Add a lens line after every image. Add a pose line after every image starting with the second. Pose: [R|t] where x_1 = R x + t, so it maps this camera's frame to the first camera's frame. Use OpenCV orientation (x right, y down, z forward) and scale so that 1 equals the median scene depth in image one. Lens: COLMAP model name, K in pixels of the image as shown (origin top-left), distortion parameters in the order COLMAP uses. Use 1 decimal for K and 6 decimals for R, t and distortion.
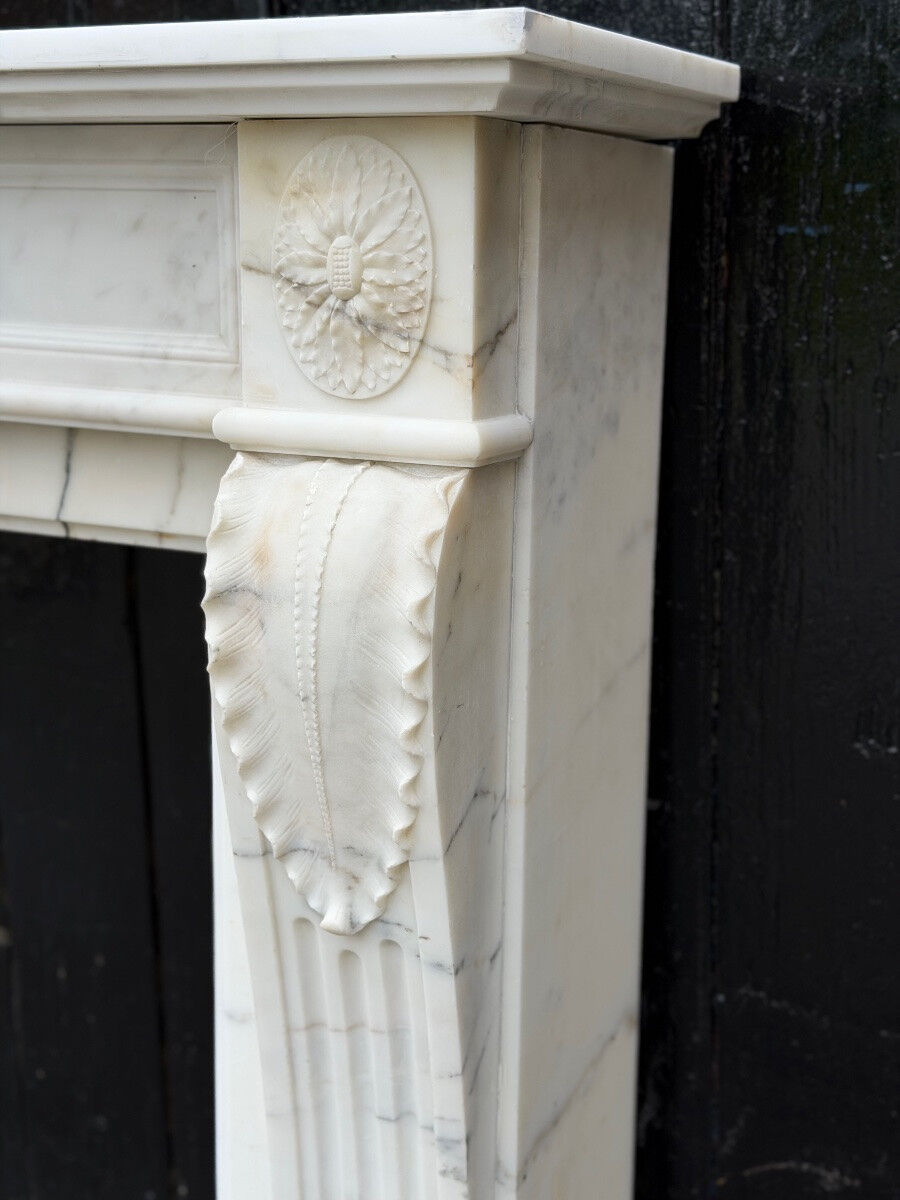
lens RADIAL K [[1697.8, 0, 448.5], [0, 1697.8, 599.8], [0, 0, 1]] dist [0.123379, 0.000000]
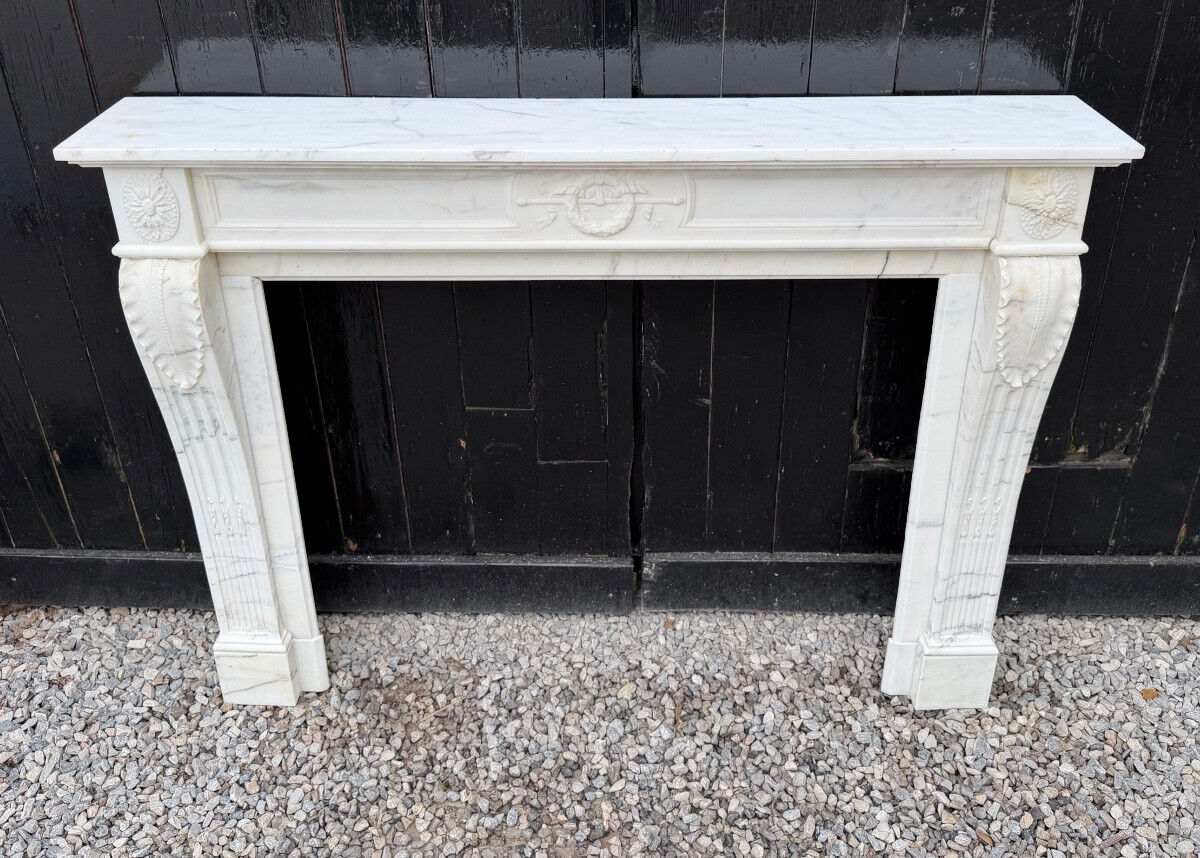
lens RADIAL K [[1067.6, 0, 604.8], [0, 1067.6, 288.8], [0, 0, 1]] dist [0.090870, -0.129400]
pose [[0.877396, -0.230468, 0.420786, -1.710087], [0.116187, 0.953027, 0.279714, -0.712353], [-0.465486, -0.196530, 0.862959, -0.436855]]
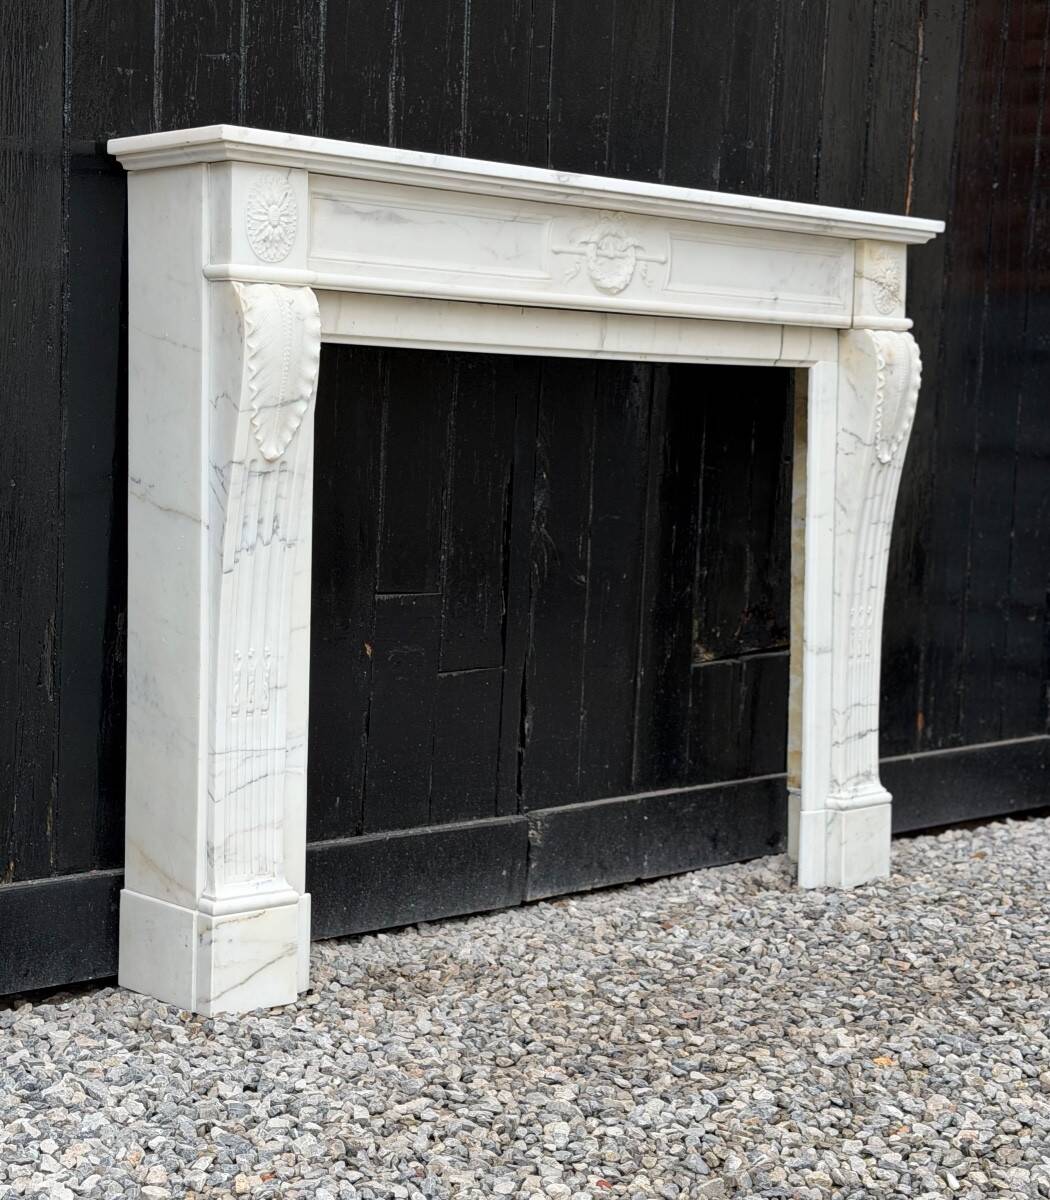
lens RADIAL K [[2229.1, 0, 514.7], [0, 2229.1, 609.0], [0, 0, 1]] dist [0.186489, 0.000000]
pose [[0.290912, -0.083057, 0.953138, -5.077979], [0.188300, 0.981710, 0.028075, 0.229380], [-0.938037, 0.171308, 0.301231, 0.383835]]
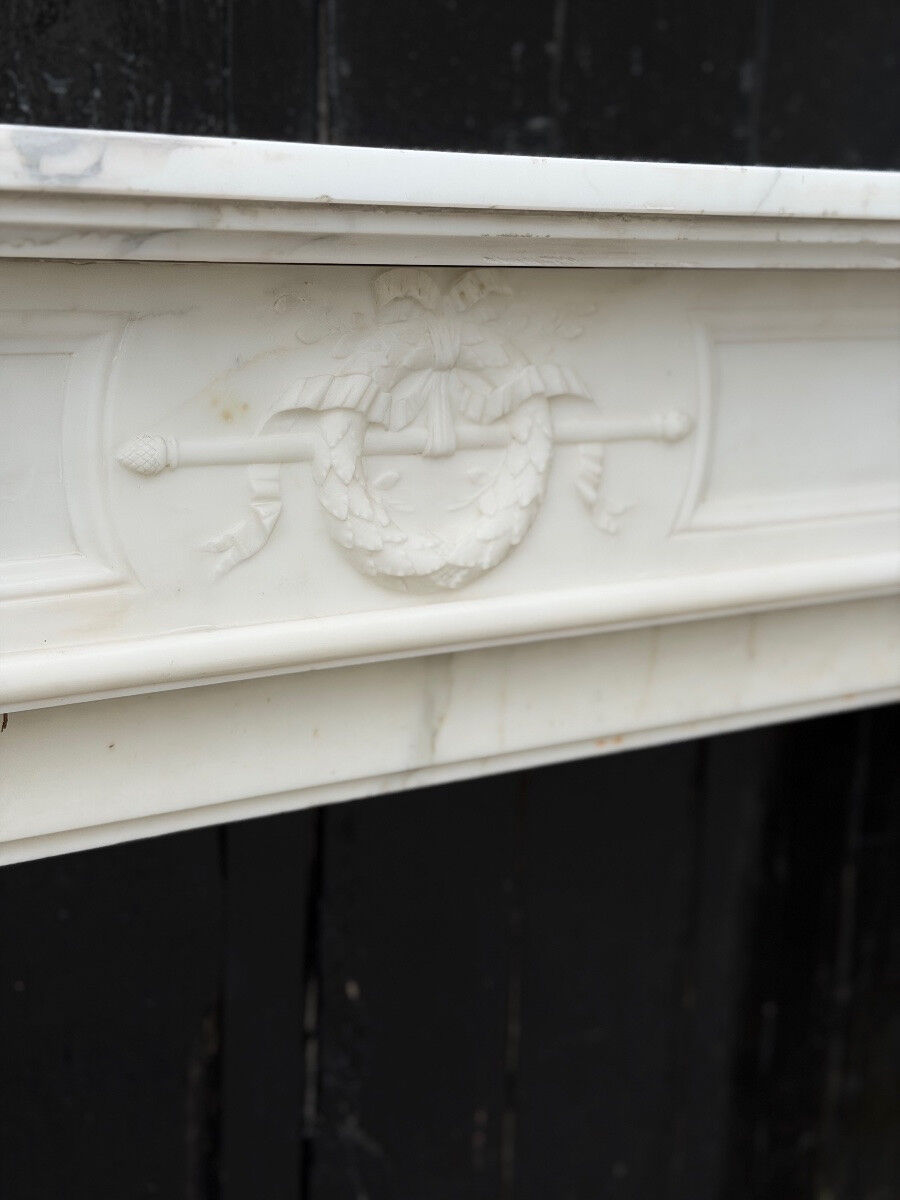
lens RADIAL K [[1697.8, 0, 457.5], [0, 1697.8, 608.4], [0, 0, 1]] dist [0.123379, 0.000000]
pose [[0.474828, -0.192000, 0.858880, -1.529203], [0.170552, 0.977487, 0.124225, -0.313070], [-0.863395, 0.087498, 0.496884, 0.988534]]
